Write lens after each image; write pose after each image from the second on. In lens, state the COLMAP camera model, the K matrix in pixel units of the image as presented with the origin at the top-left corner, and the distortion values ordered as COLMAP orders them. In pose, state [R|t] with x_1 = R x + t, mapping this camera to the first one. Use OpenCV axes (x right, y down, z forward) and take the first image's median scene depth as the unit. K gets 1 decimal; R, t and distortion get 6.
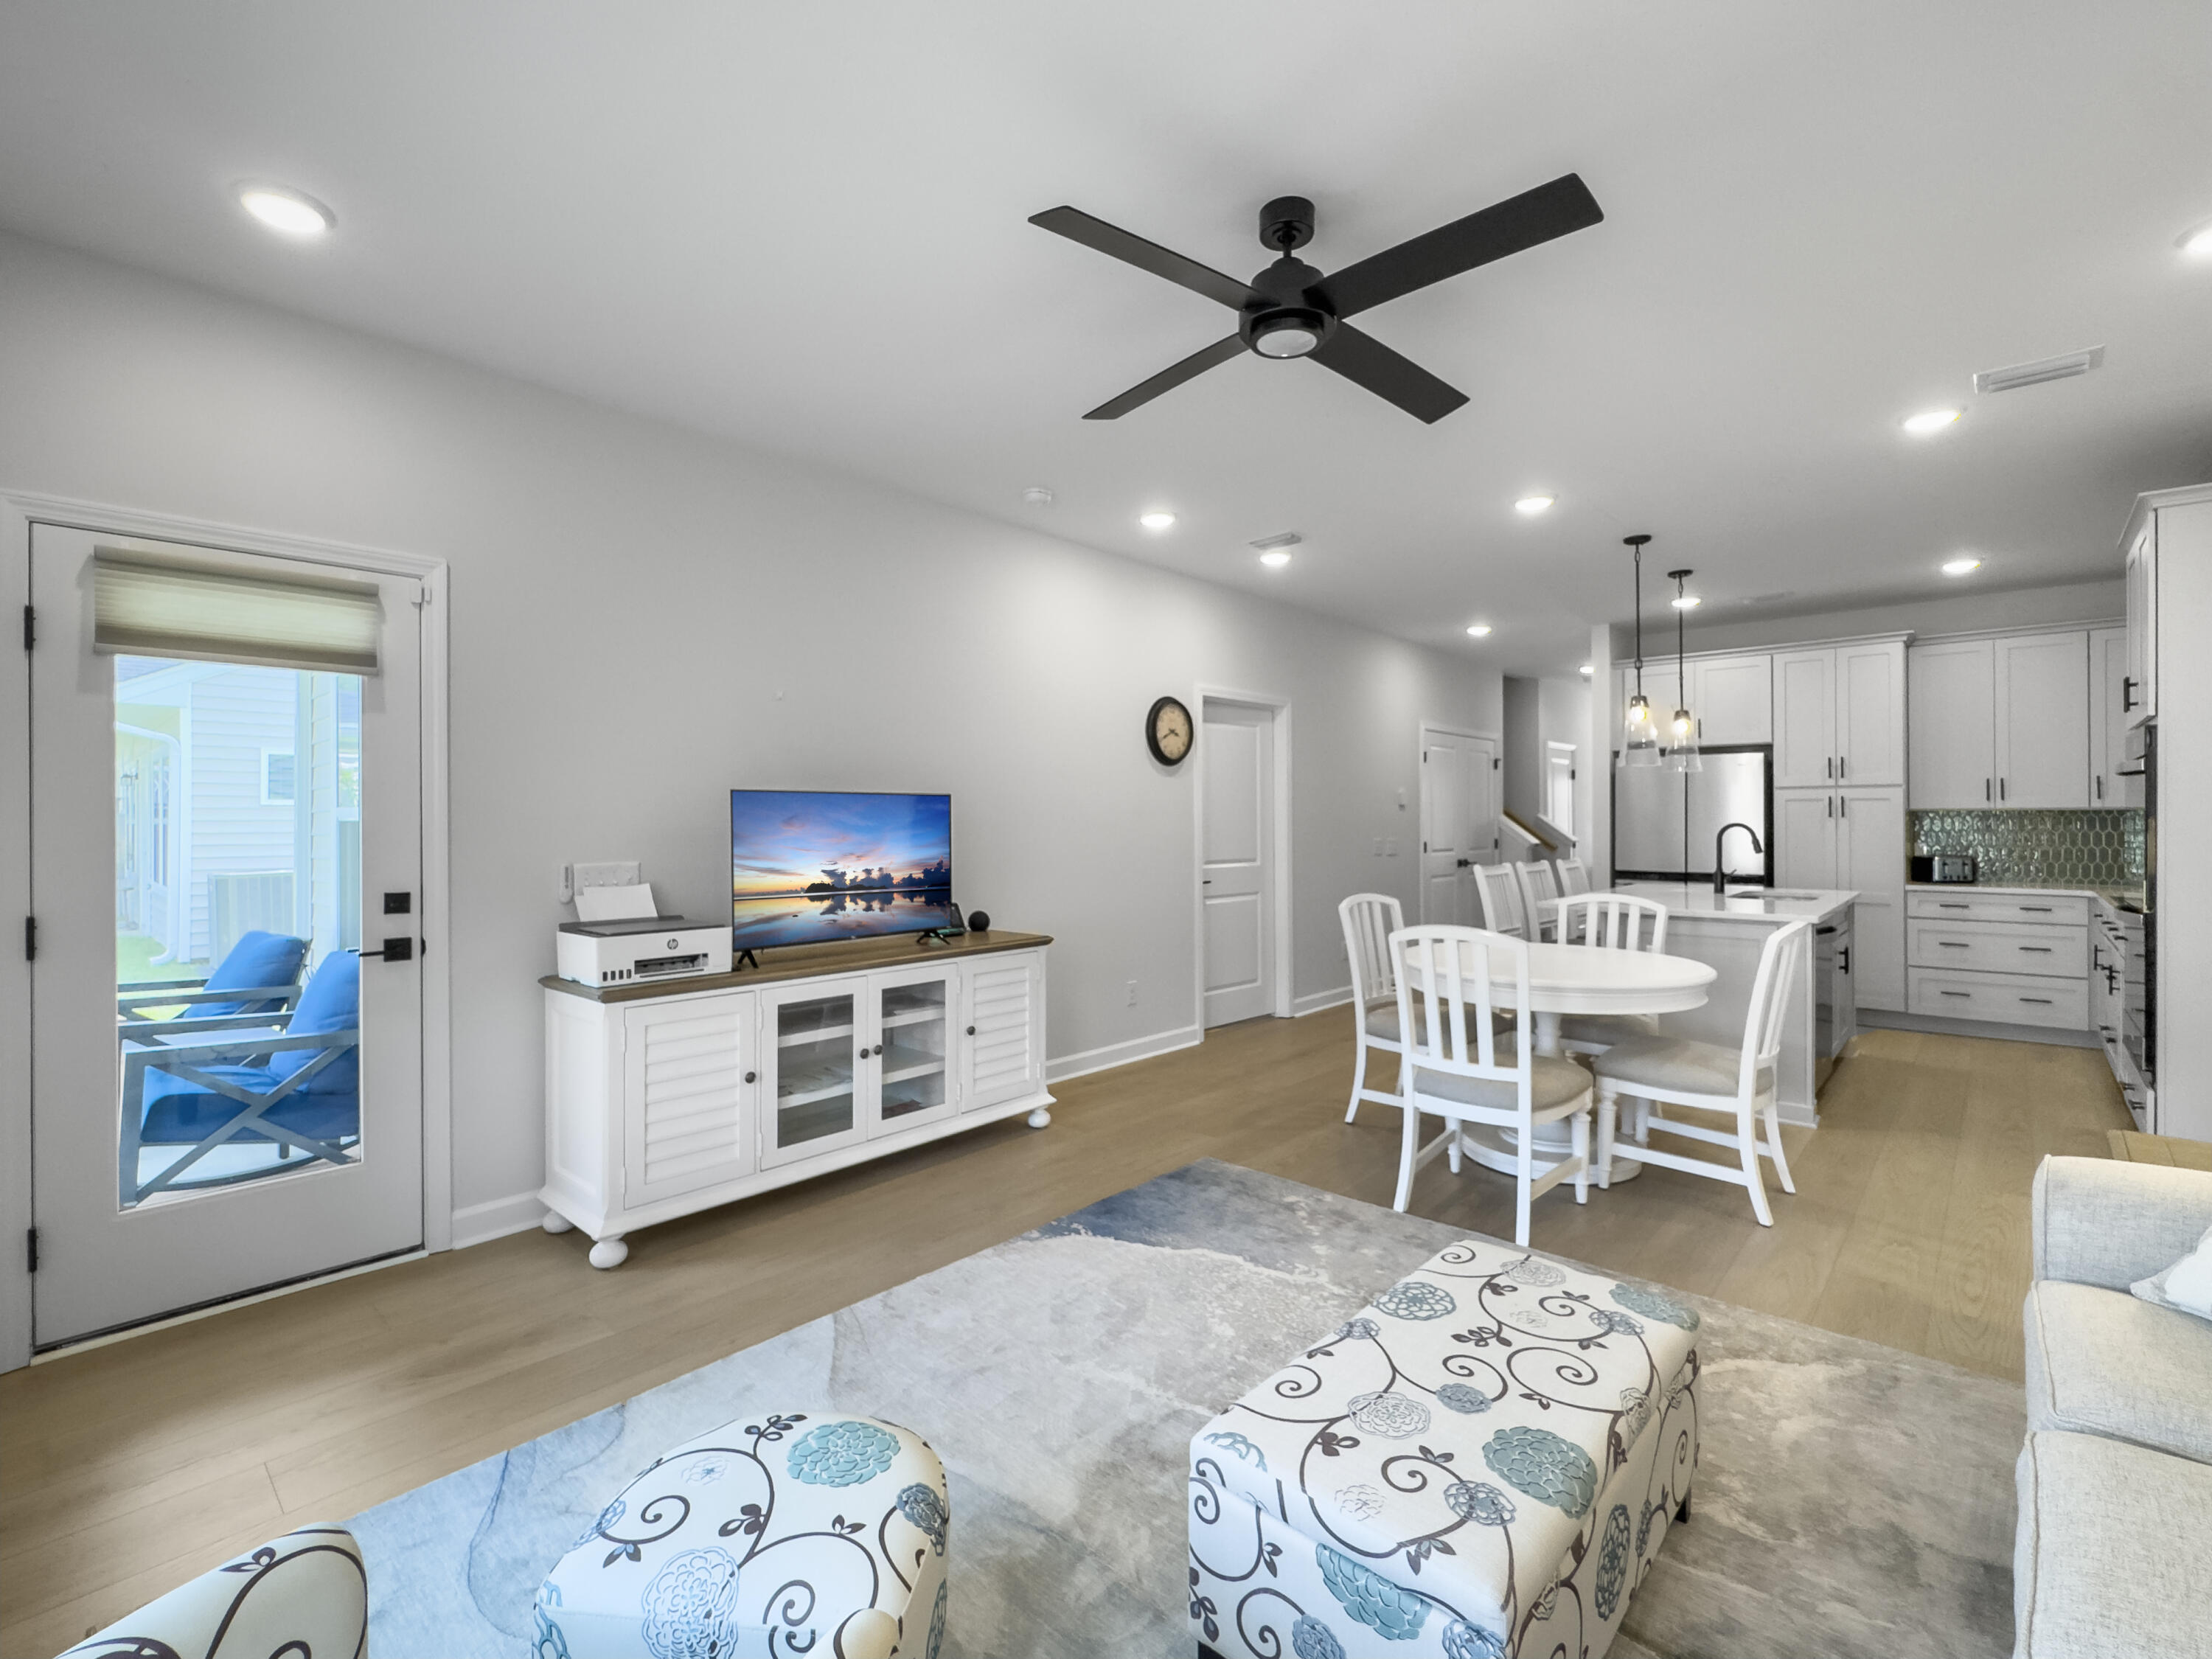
lens RADIAL K [[988.2, 0, 1102.1], [0, 988.2, 815.4], [0, 0, 1]] dist [-0.002016, -0.000134]
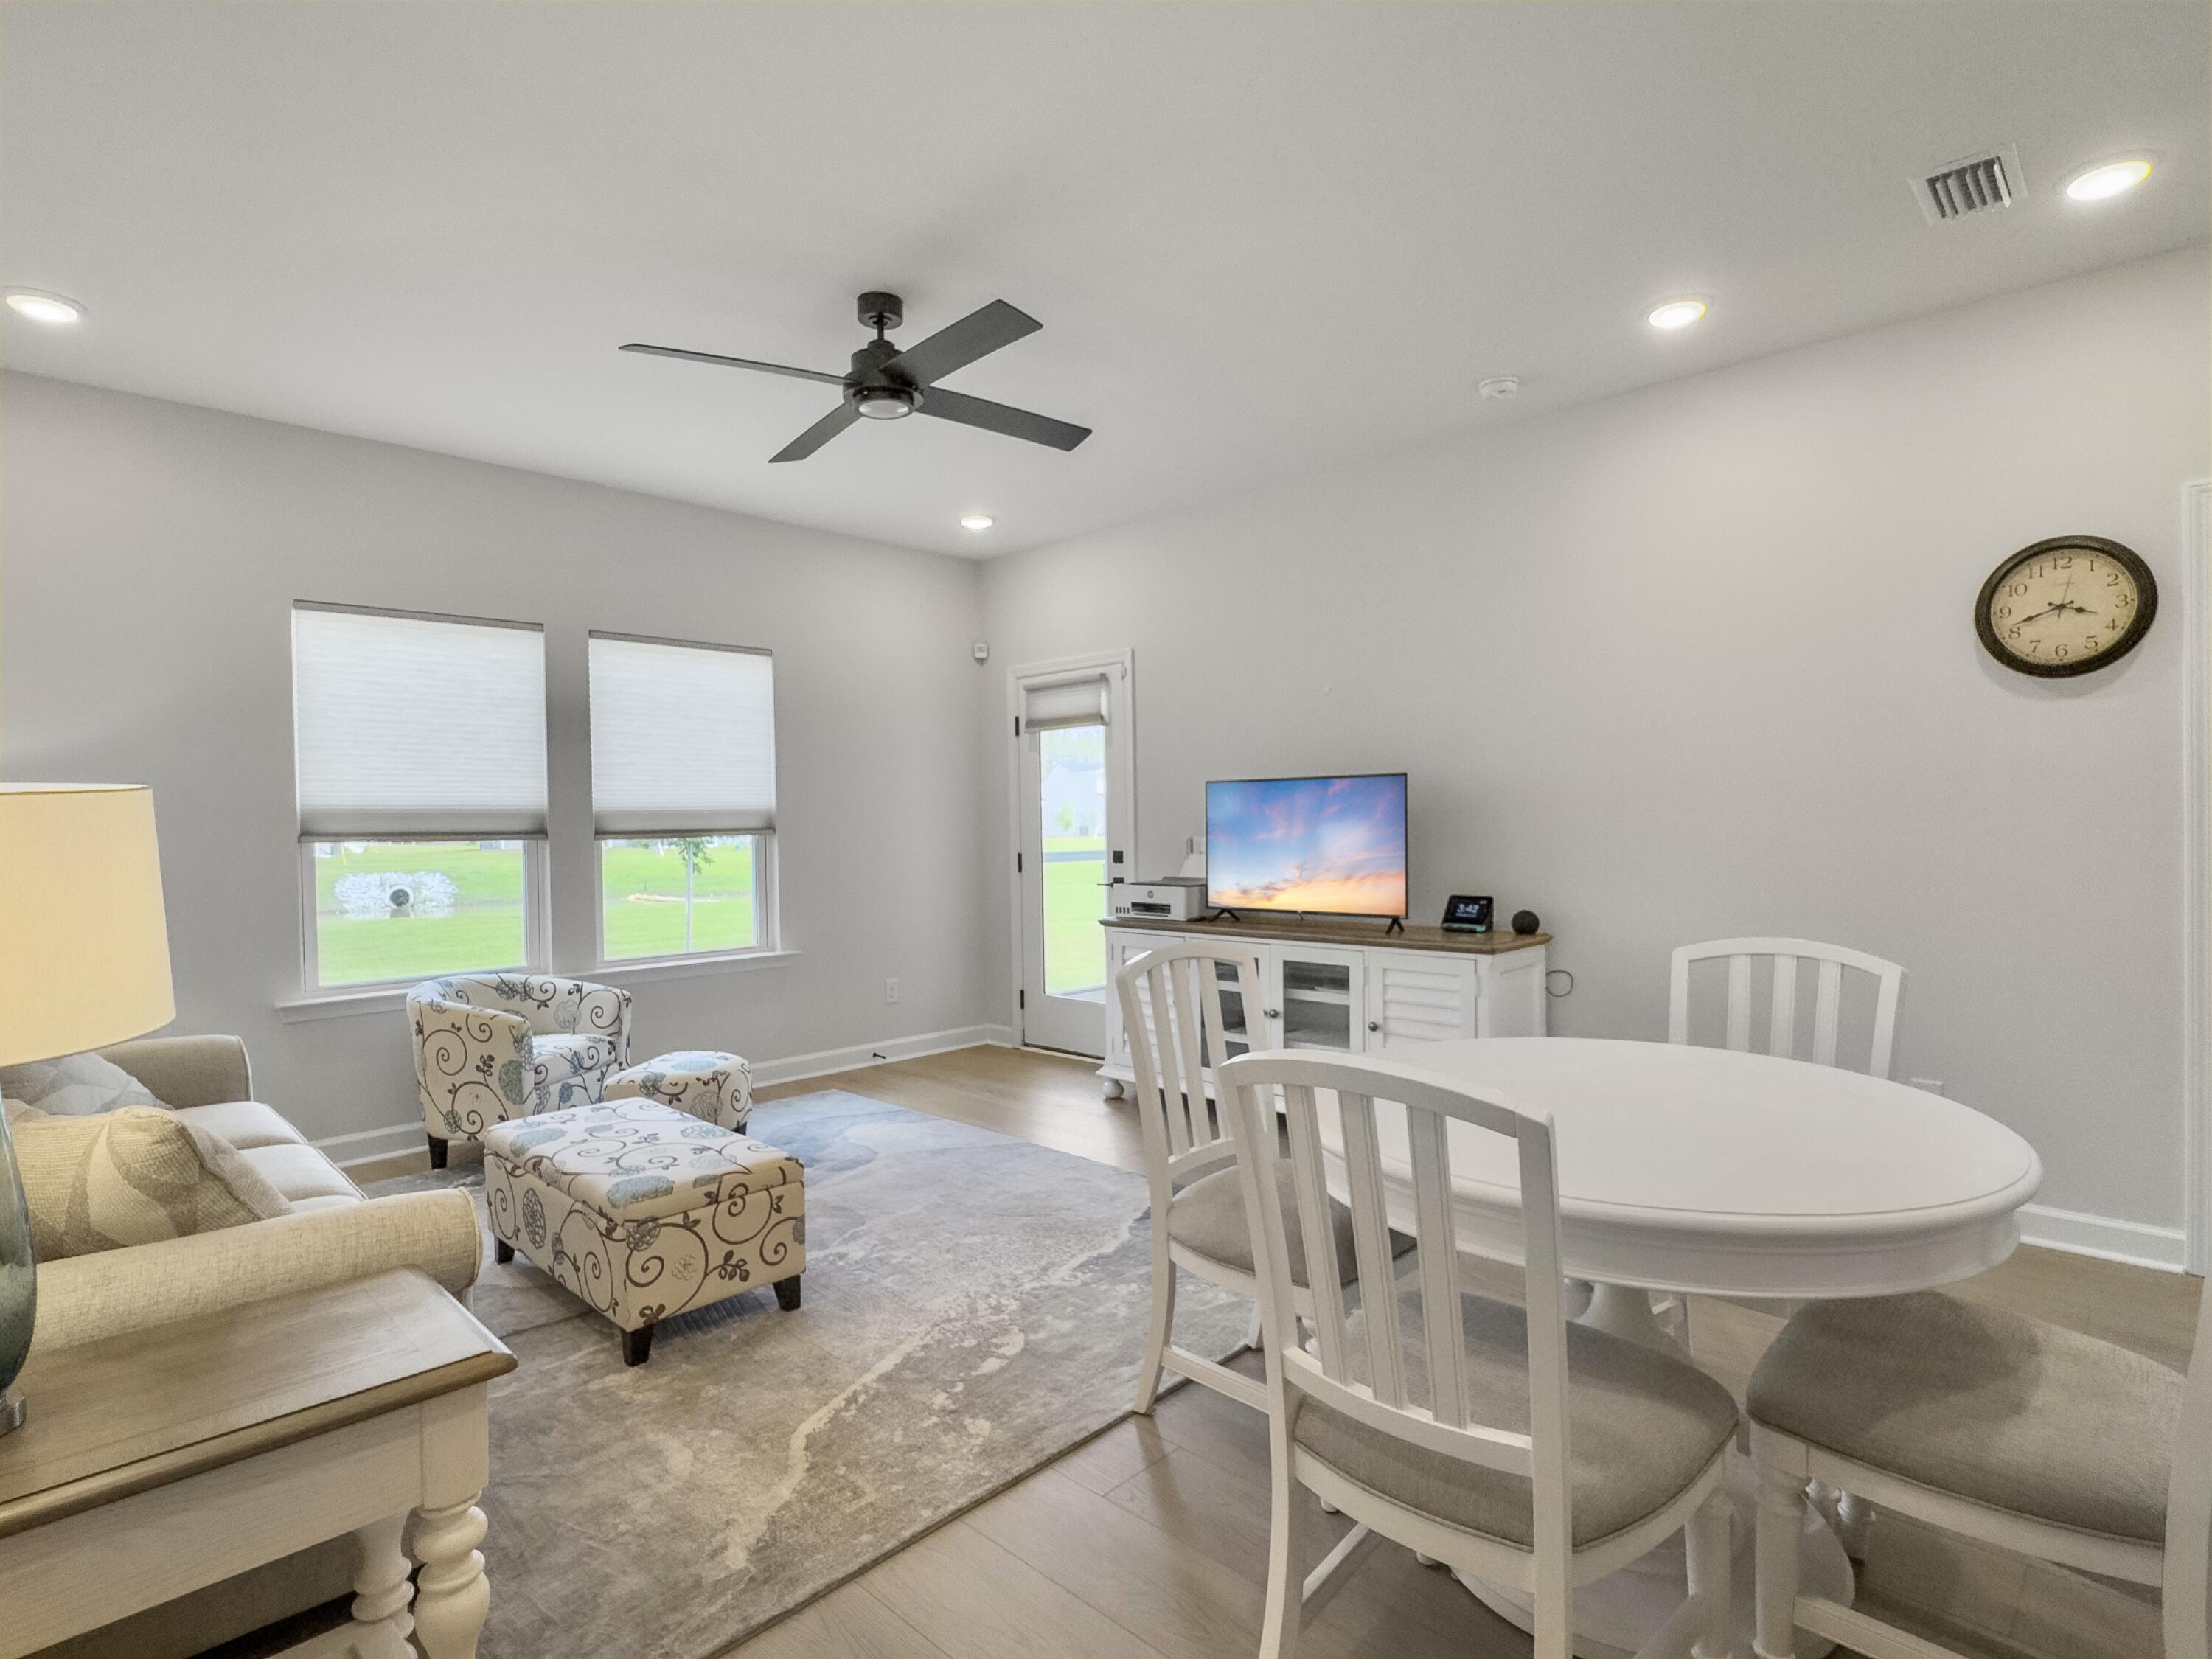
lens RADIAL K [[1136.4, 0, 1099.2], [0, 1136.4, 826.6], [0, 0, 1]] dist [-0.004039, -0.000470]
pose [[-0.027657, 0.008888, -0.999578, 0.645401], [0.020265, 0.999760, 0.008329, 0.010210], [0.999412, -0.020026, -0.027830, 0.530595]]
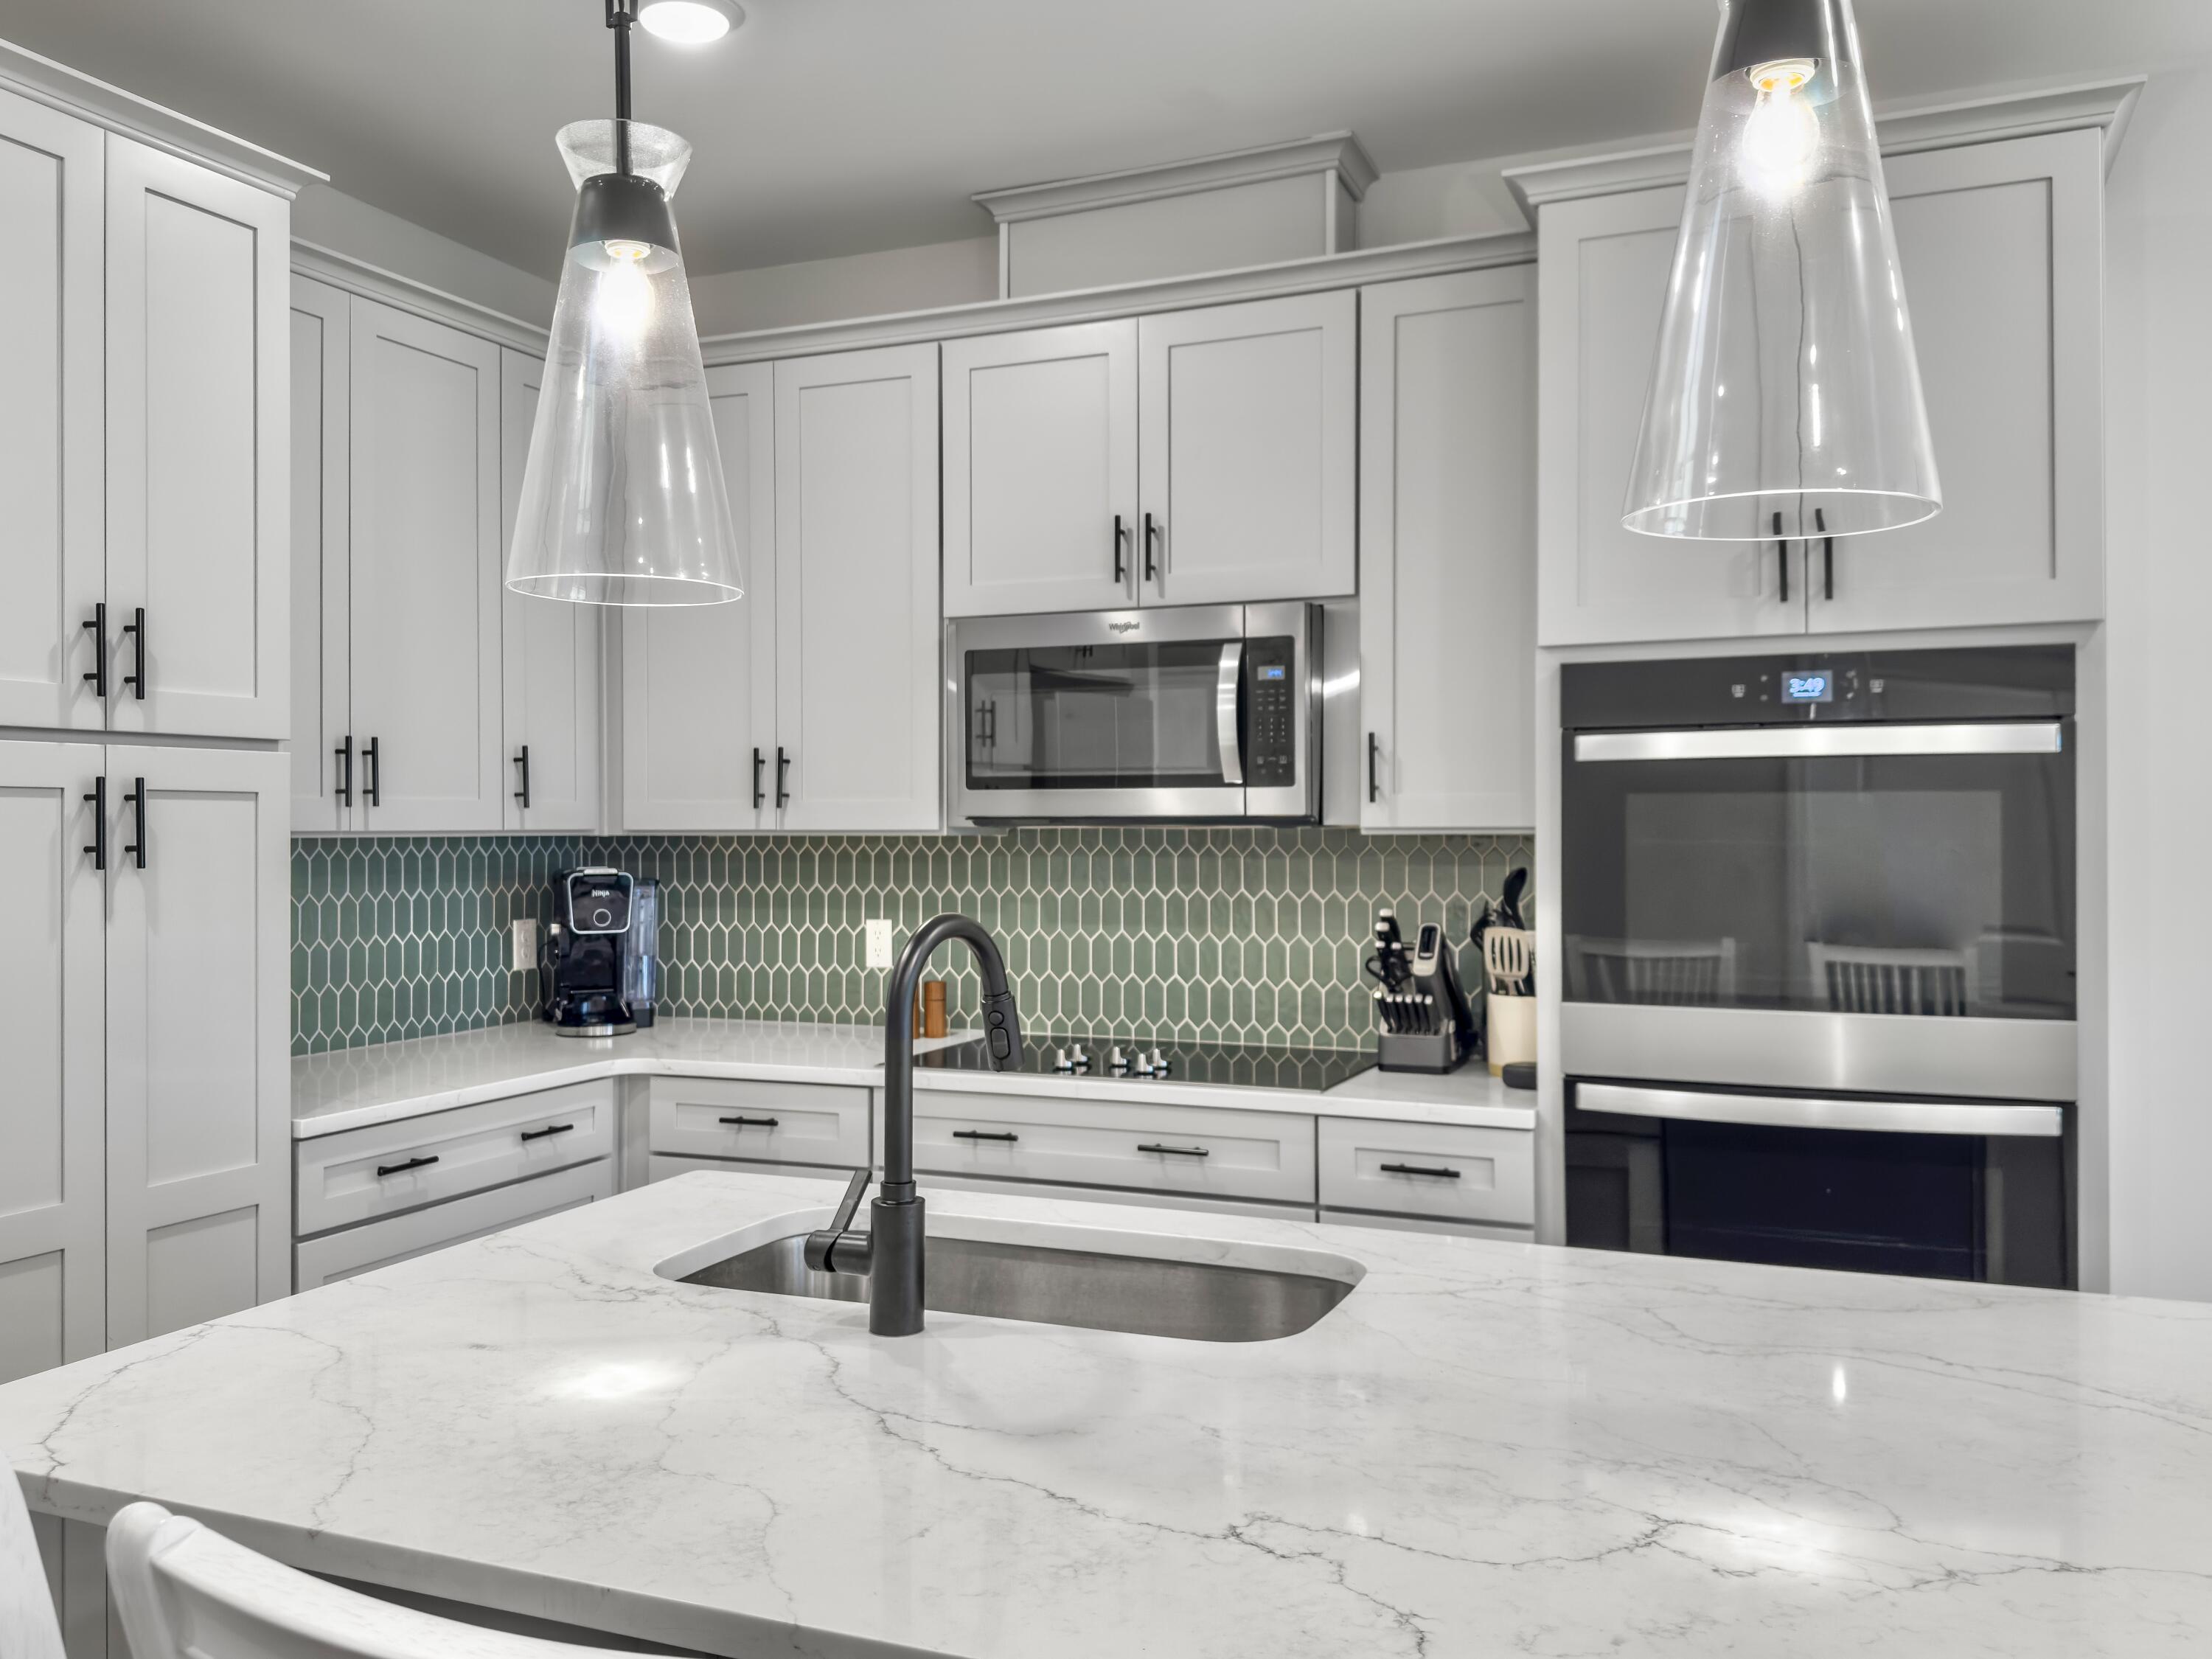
lens RADIAL K [[1758.0, 0, 1090.8], [0, 1758.0, 826.8], [0, 0, 1]] dist [0.165217, -0.308682]
pose [[-0.328877, 0.004448, 0.944362, 0.307780], [-0.002354, 0.999982, -0.005530, -0.006336], [-0.944370, -0.004042, -0.328861, 1.030641]]
